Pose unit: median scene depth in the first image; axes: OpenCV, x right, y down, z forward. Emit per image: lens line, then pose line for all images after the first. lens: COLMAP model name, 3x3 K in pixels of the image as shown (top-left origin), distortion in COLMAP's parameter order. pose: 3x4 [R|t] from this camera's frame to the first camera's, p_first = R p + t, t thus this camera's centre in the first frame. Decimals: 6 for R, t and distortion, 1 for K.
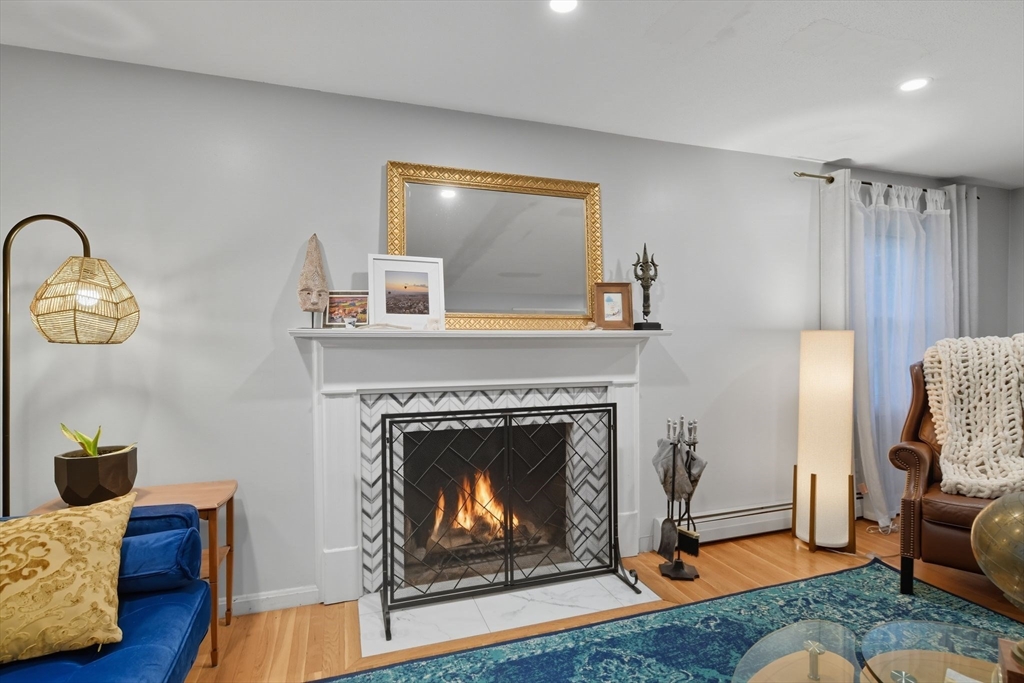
lens RADIAL K [[518.4, 0, 519.6], [0, 518.4, 336.7], [0, 0, 1]] dist [-0.004509, 0.000265]
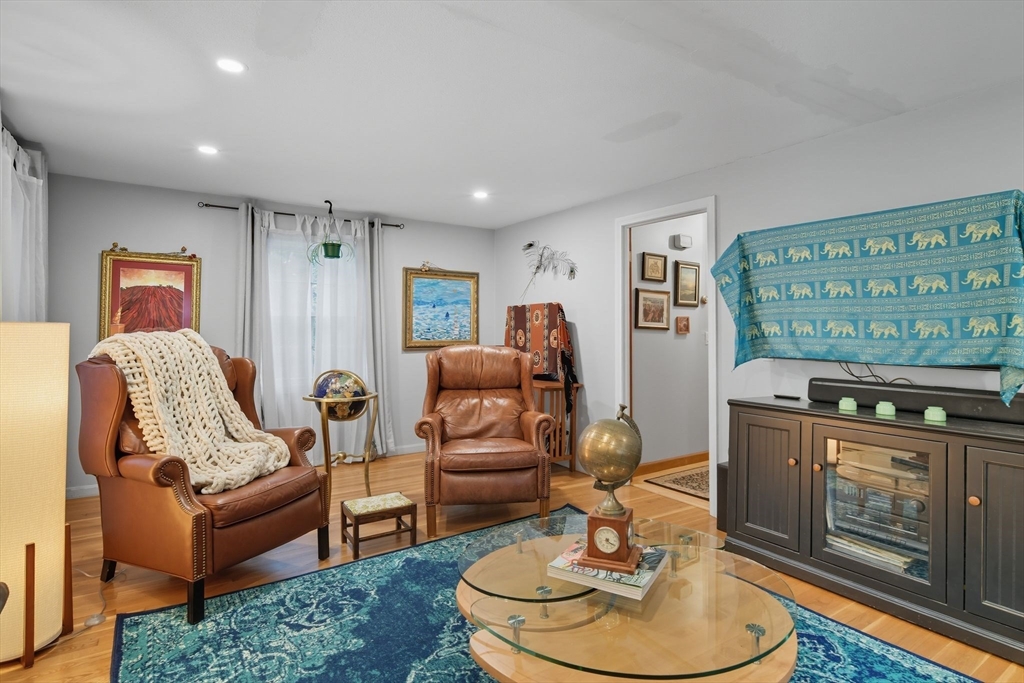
lens RADIAL K [[518.4, 0, 522.7], [0, 518.4, 334.4], [0, 0, 1]] dist [-0.004509, 0.000265]
pose [[-0.230613, -0.005782, 0.973028, -0.214051], [0.005852, 0.999956, 0.007329, 0.002494], [-0.973028, 0.007385, -0.230569, 0.591974]]
